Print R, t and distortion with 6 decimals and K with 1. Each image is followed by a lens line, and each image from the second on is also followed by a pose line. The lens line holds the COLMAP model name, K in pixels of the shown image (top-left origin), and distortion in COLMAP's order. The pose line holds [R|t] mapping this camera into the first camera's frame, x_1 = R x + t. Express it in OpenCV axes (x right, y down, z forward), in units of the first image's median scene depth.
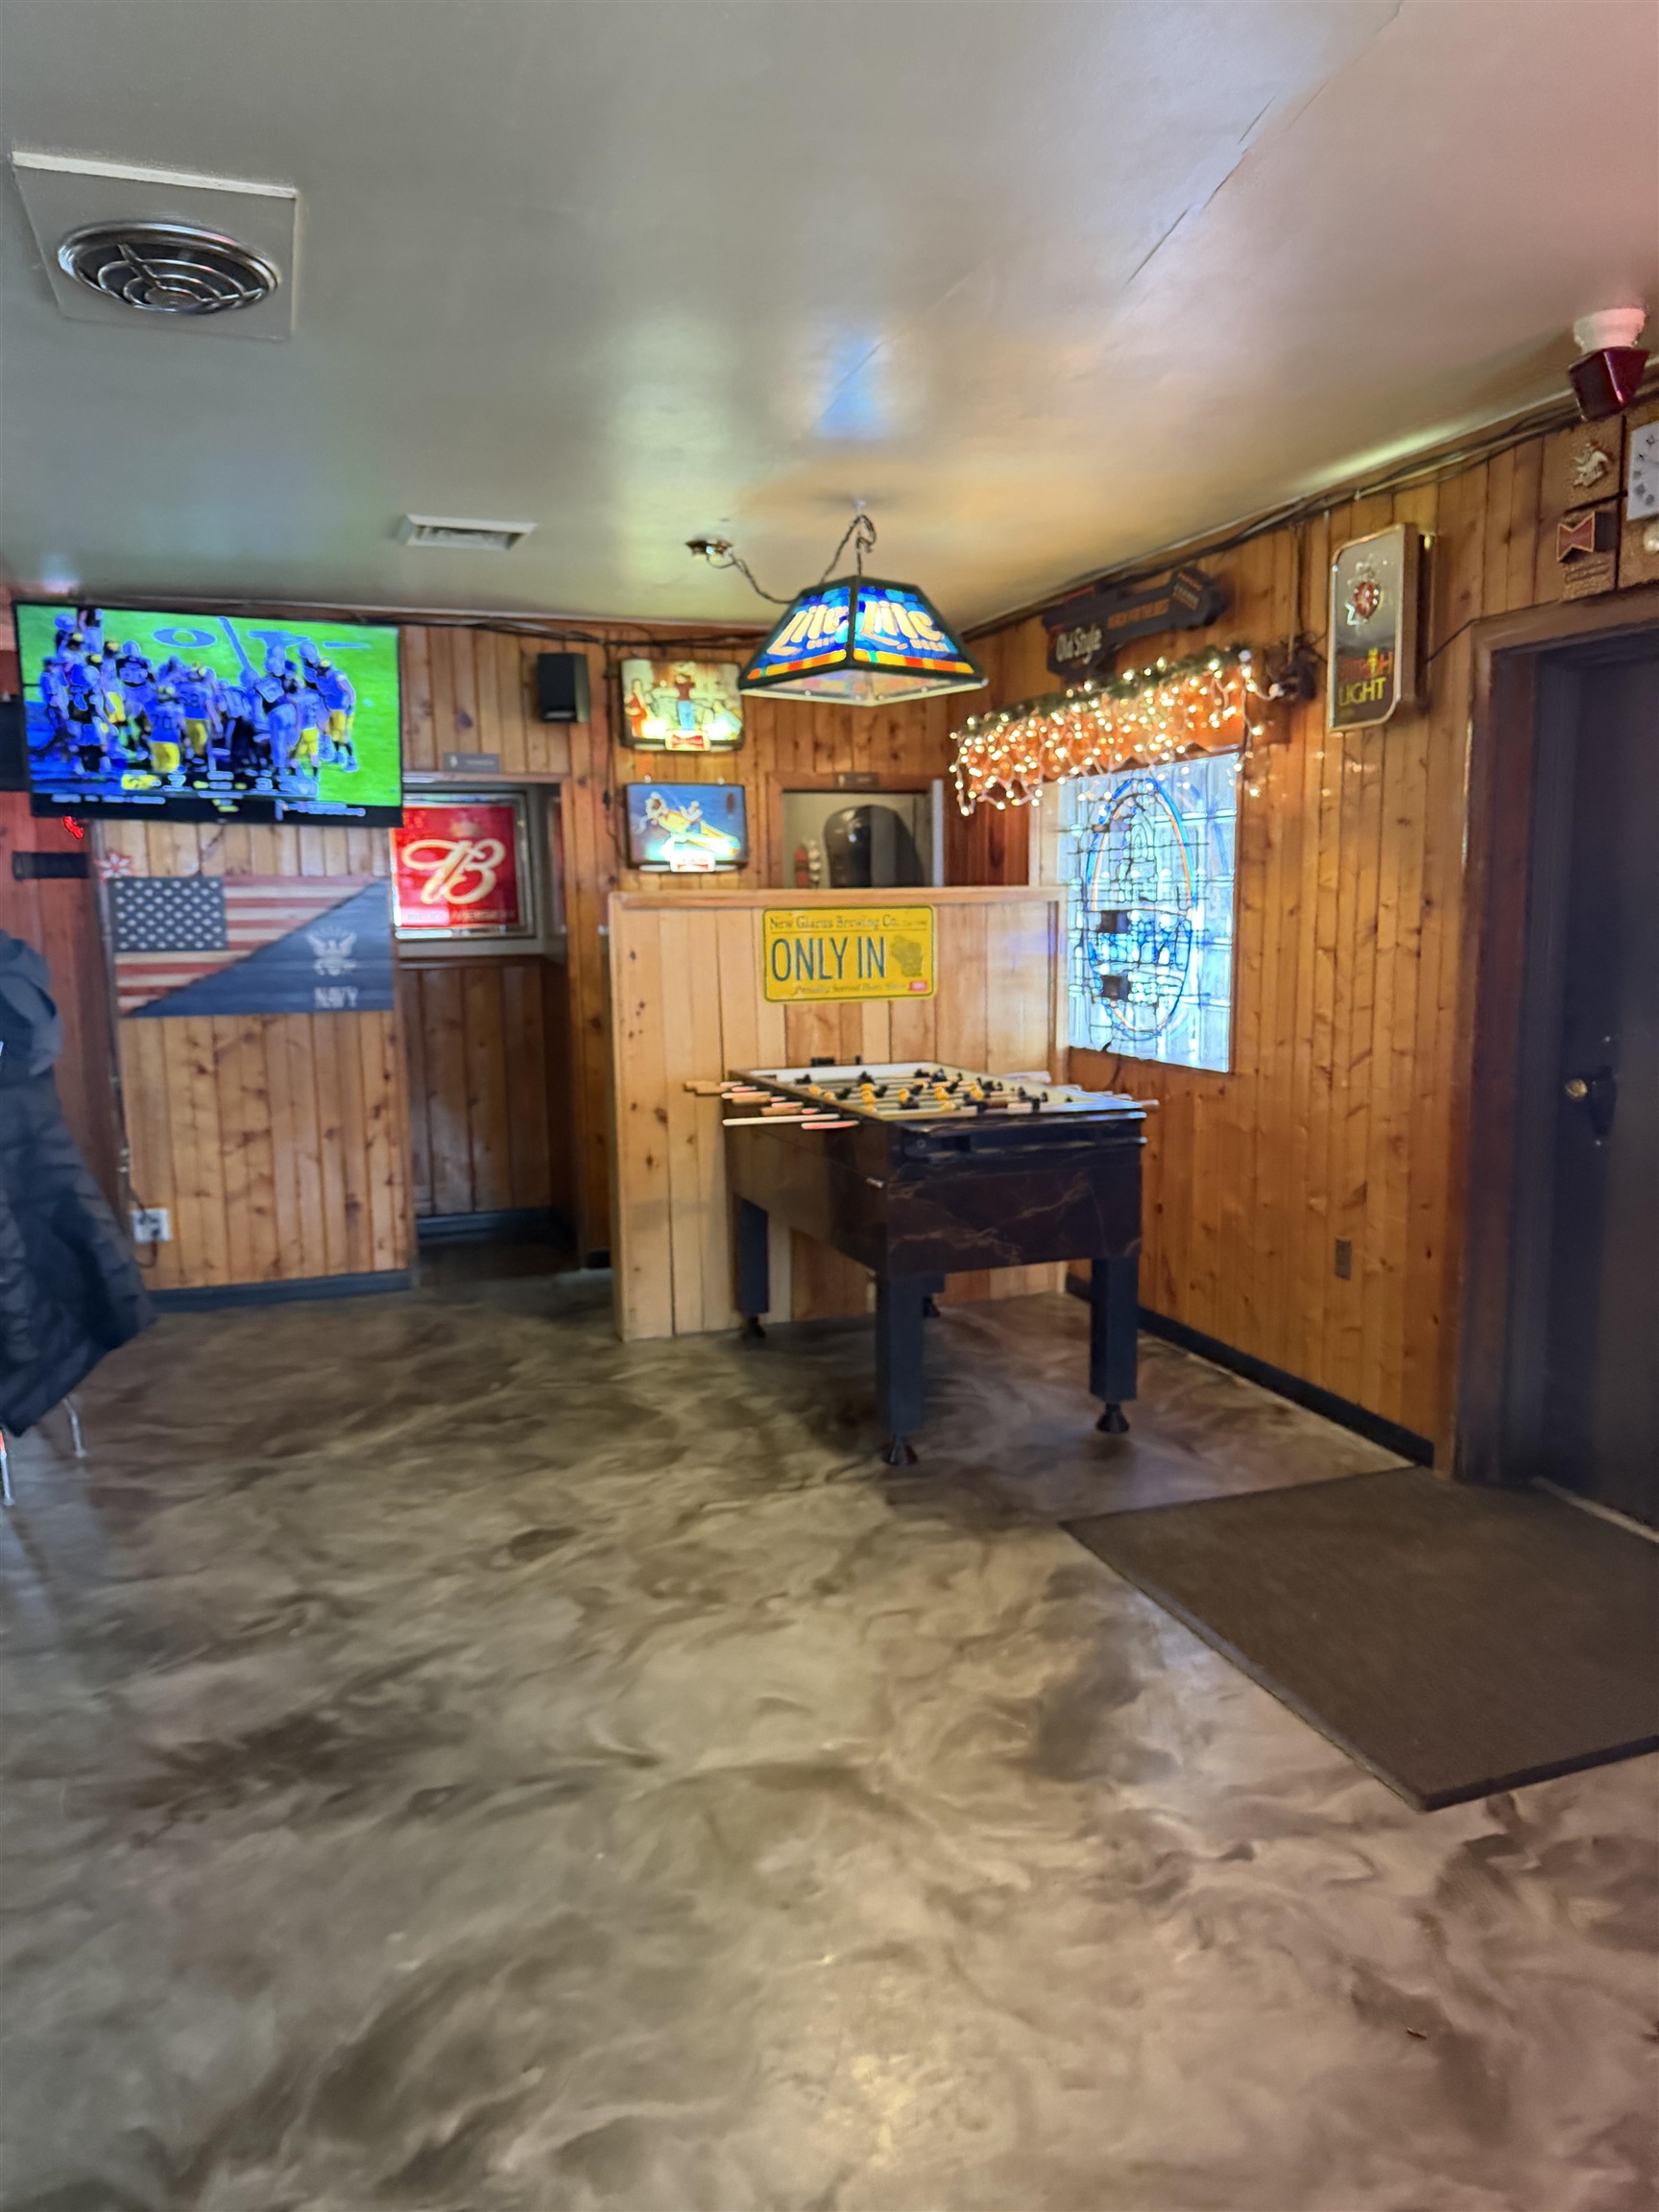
lens RADIAL K [[1543.0, 0, 844.7], [0, 1543.0, 1119.7], [0, 0, 1]] dist [0.144908, -0.255648]
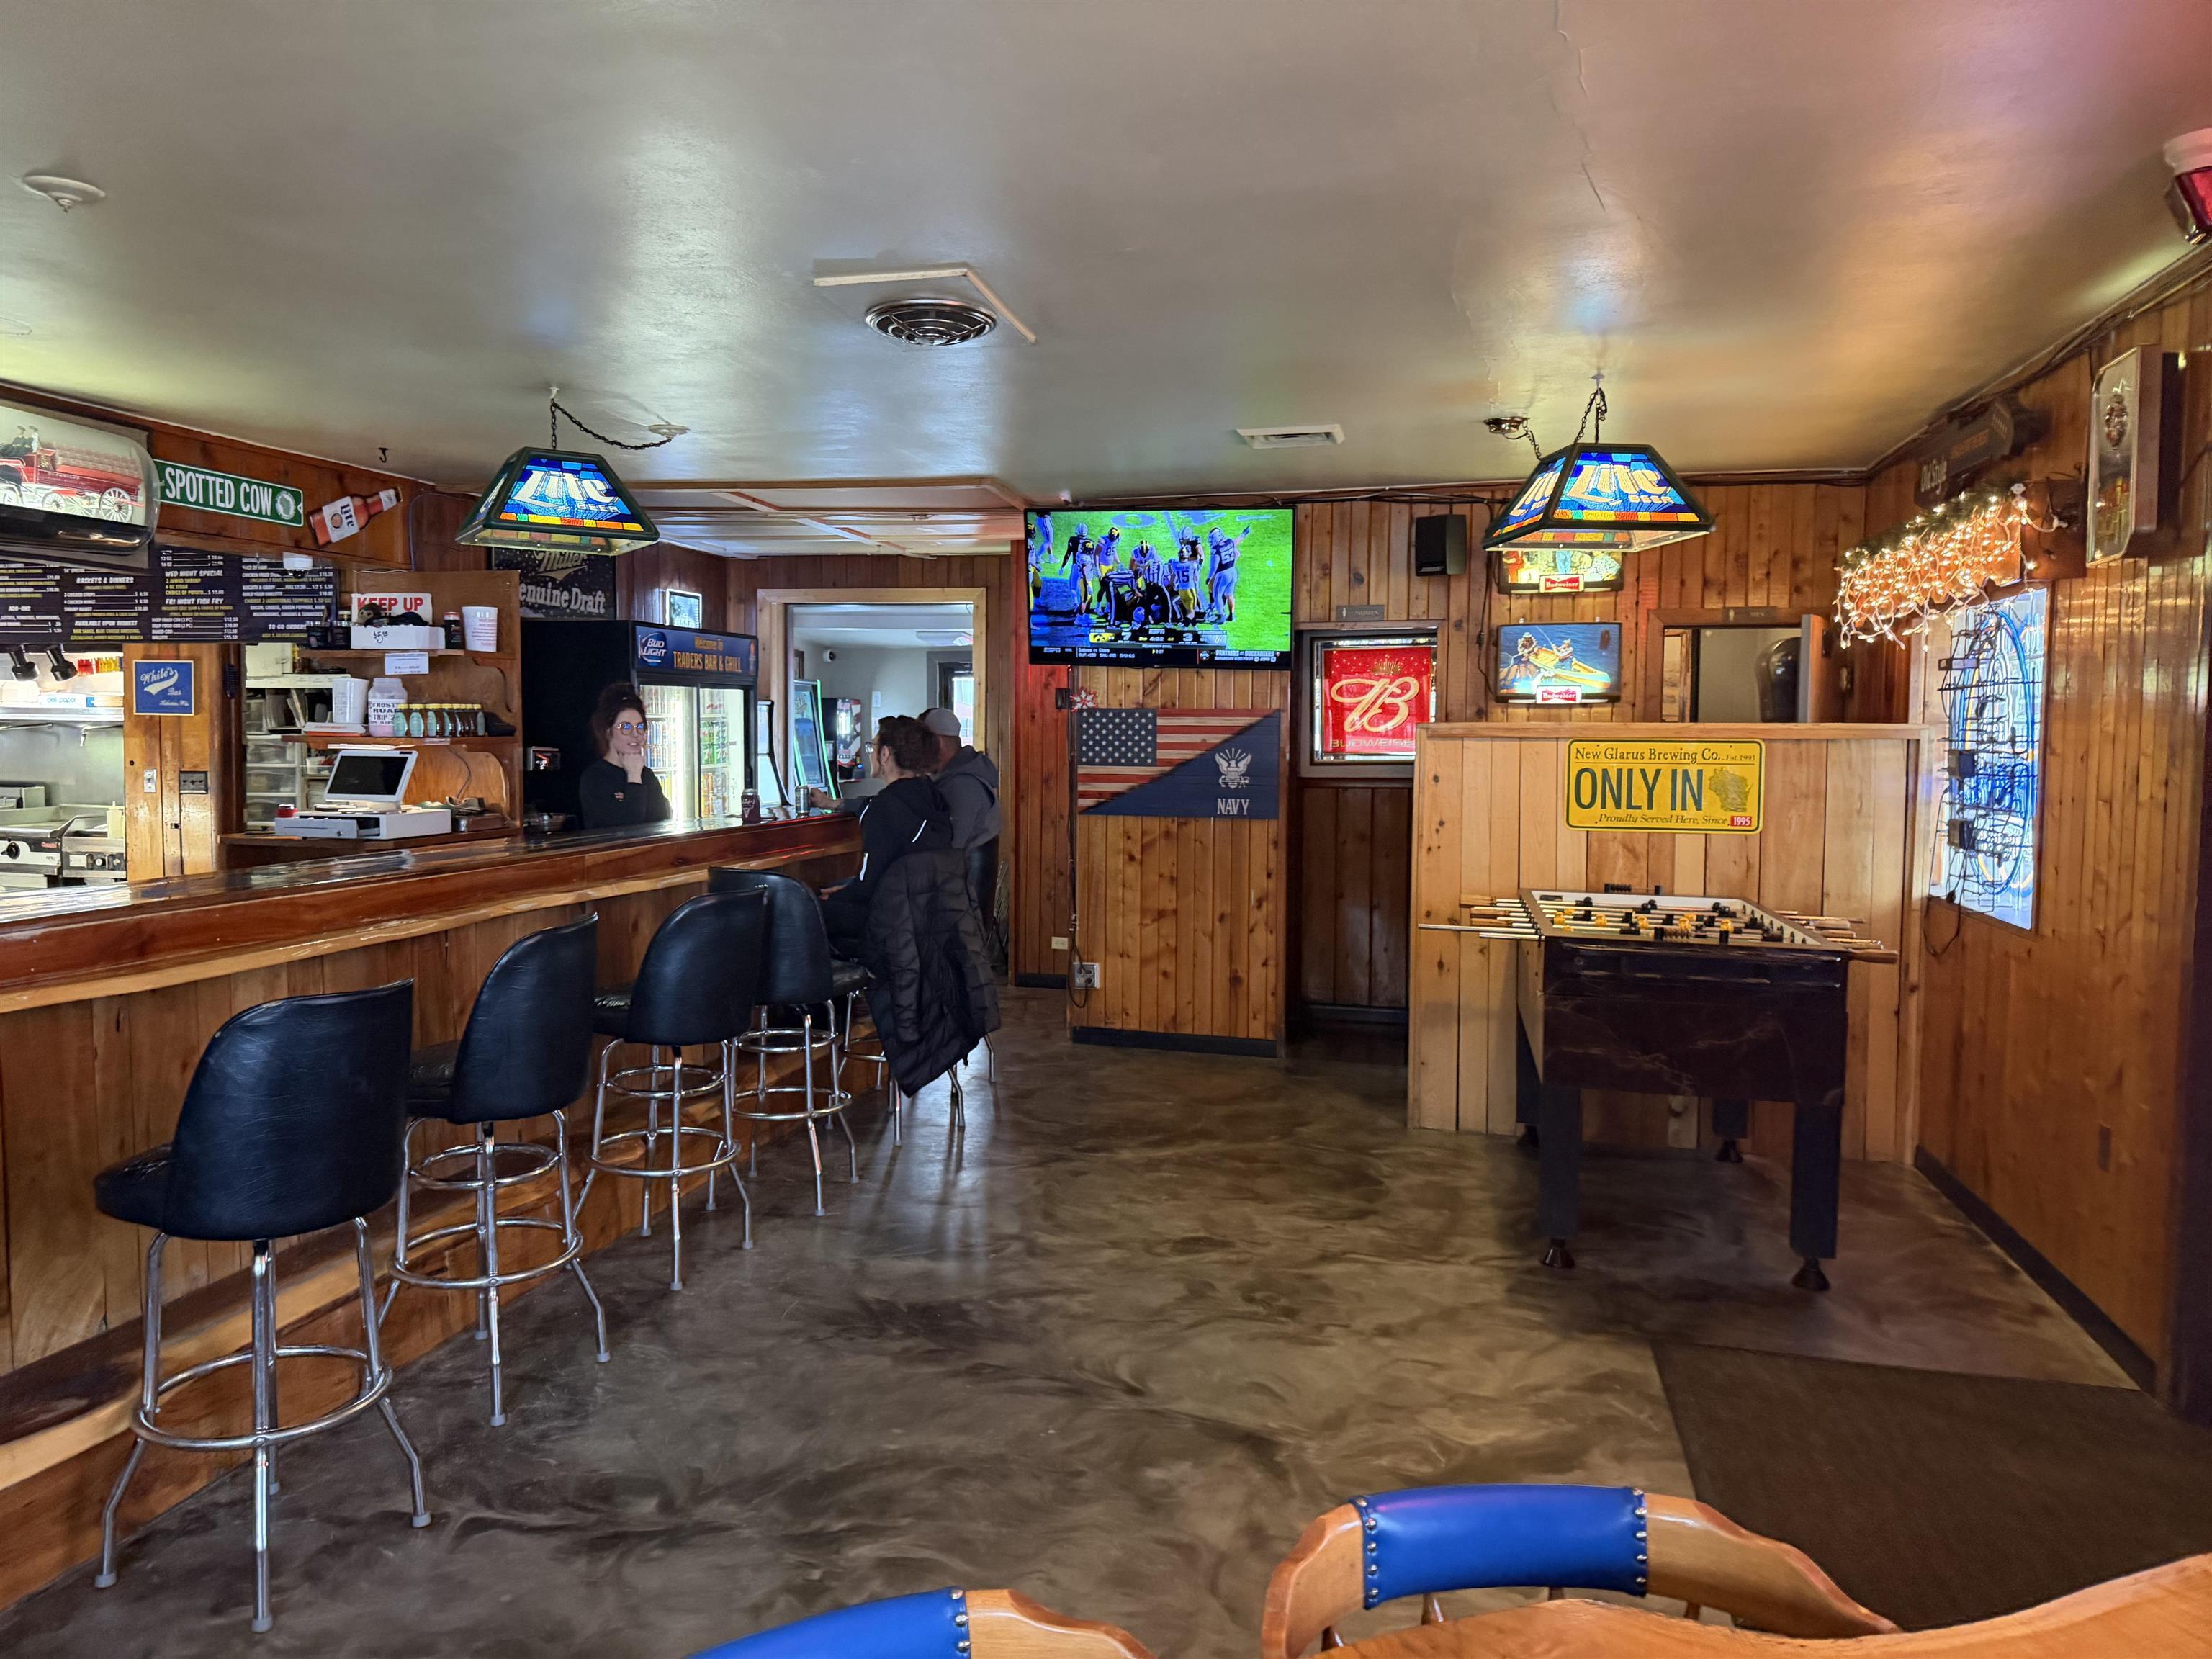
lens RADIAL K [[1533.5, 0, 1040.5], [0, 1533.5, 827.4], [0, 0, 1]] dist [0.057038, -0.081595]
pose [[0.810243, 0.055918, -0.583420, 0.304981], [-0.099896, 0.994048, -0.043459, 0.006096], [0.577518, 0.093494, 0.811007, -0.068427]]
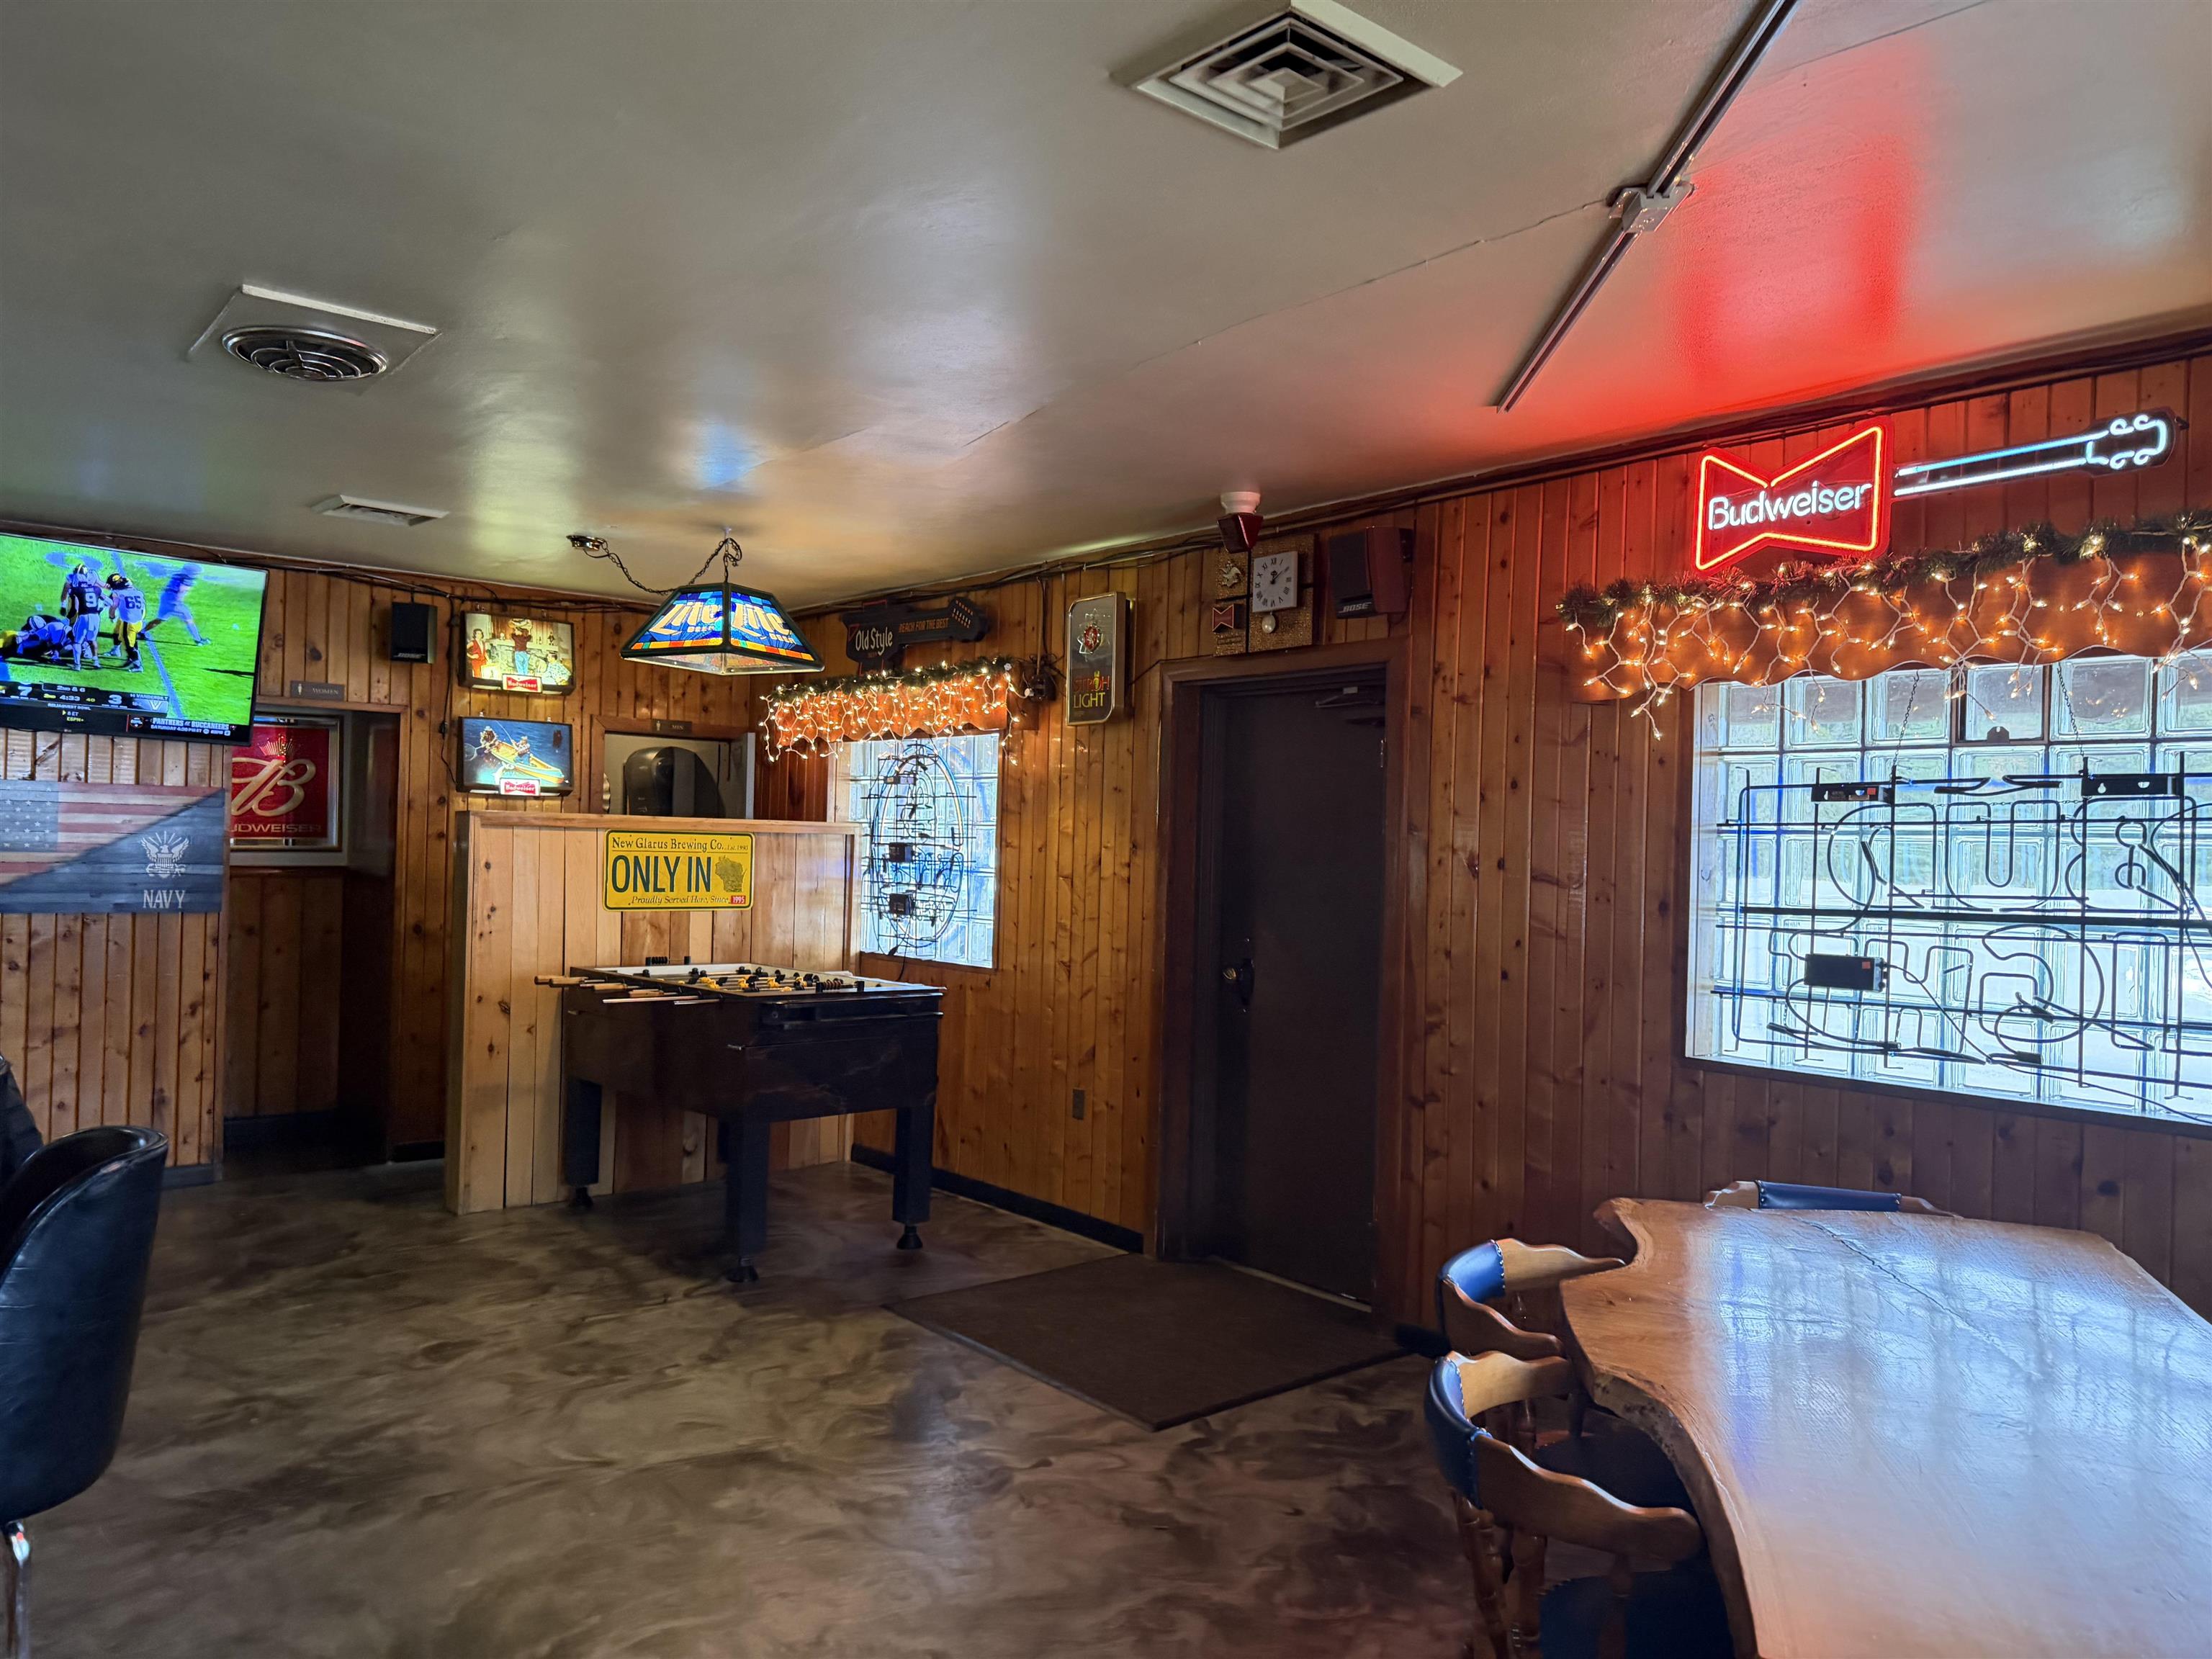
lens RADIAL K [[1539.8, 0, 1107.2], [0, 1539.8, 836.4], [0, 0, 1]] dist [0.120112, -0.166013]
pose [[0.935446, 0.040702, 0.351118, -0.125800], [0.011181, 0.989444, -0.144486, 0.048618], [-0.353292, 0.139084, 0.925116, -0.255416]]
